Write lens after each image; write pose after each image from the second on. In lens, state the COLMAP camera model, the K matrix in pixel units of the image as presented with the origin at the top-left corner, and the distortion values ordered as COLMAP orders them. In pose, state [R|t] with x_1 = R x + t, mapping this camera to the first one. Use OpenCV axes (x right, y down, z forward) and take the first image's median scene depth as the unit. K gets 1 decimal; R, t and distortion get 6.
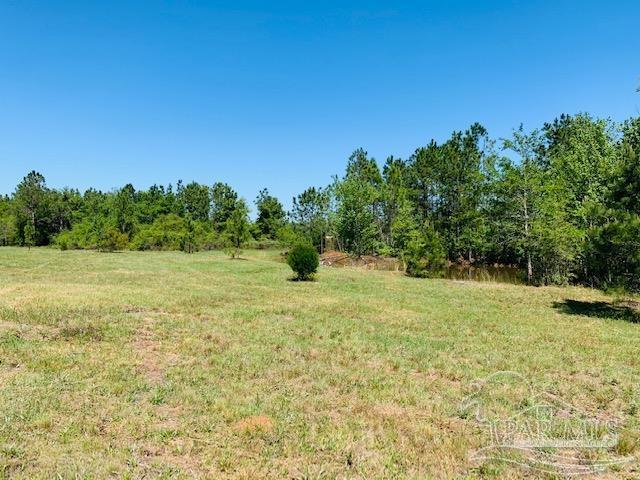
lens RADIAL K [[492.0, 0, 319.4], [0, 492.0, 238.8], [0, 0, 1]] dist [0.002365, 0.000639]
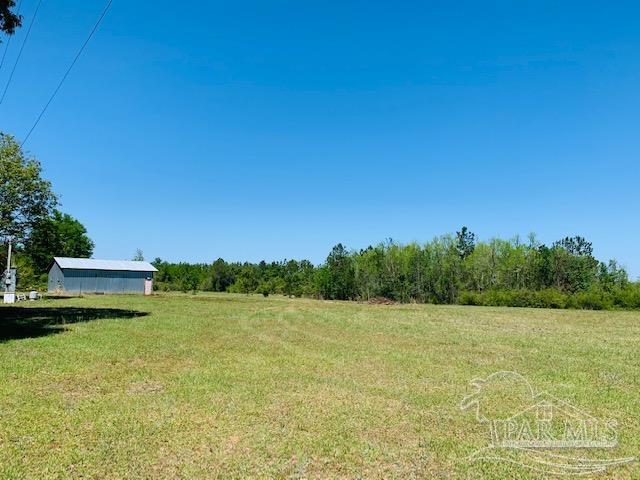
lens RADIAL K [[492.0, 0, 320.1], [0, 492.0, 240.4], [0, 0, 1]] dist [0.002365, 0.000639]
pose [[0.947592, -0.028087, -0.318246, 0.834601], [-0.002860, 0.995343, -0.096359, -0.004917], [0.319470, 0.092219, 0.943098, -1.433322]]
